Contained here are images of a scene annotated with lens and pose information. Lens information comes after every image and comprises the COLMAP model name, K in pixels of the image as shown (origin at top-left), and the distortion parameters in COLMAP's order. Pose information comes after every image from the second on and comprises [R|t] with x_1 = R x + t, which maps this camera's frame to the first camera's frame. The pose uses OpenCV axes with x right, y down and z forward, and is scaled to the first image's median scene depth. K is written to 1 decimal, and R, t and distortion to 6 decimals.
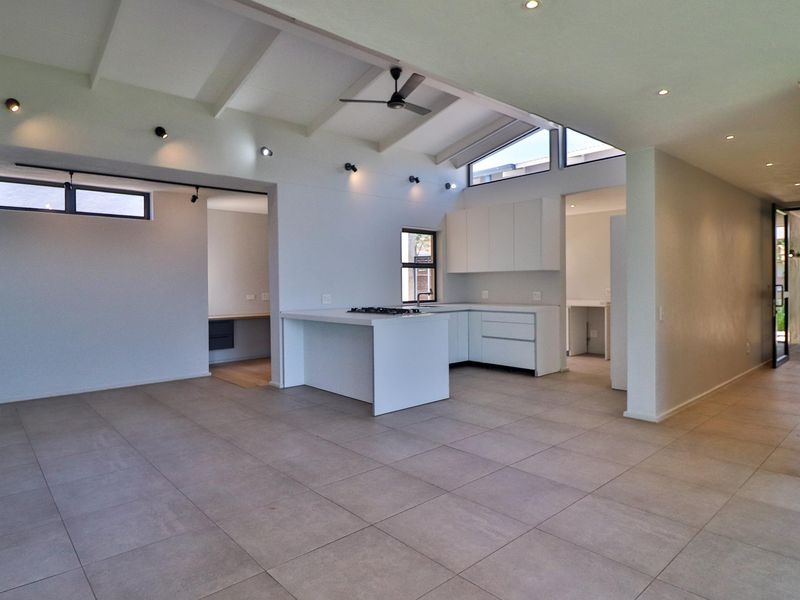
lens RADIAL K [[485.2, 0, 409.6], [0, 485.2, 286.9], [0, 0, 1]] dist [-0.005624, -0.002978]
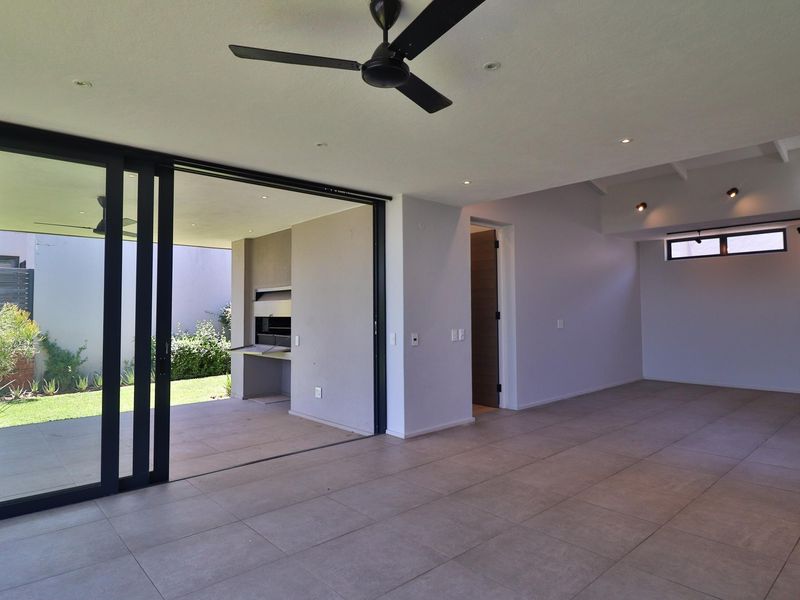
lens RADIAL K [[485.2, 0, 409.6], [0, 485.2, 286.9], [0, 0, 1]] dist [-0.005624, -0.002978]
pose [[0.000386, -0.039894, -0.999204, 0.781287], [-0.002508, 0.999201, -0.039895, -0.005376], [0.999997, 0.002521, 0.000285, 0.116920]]
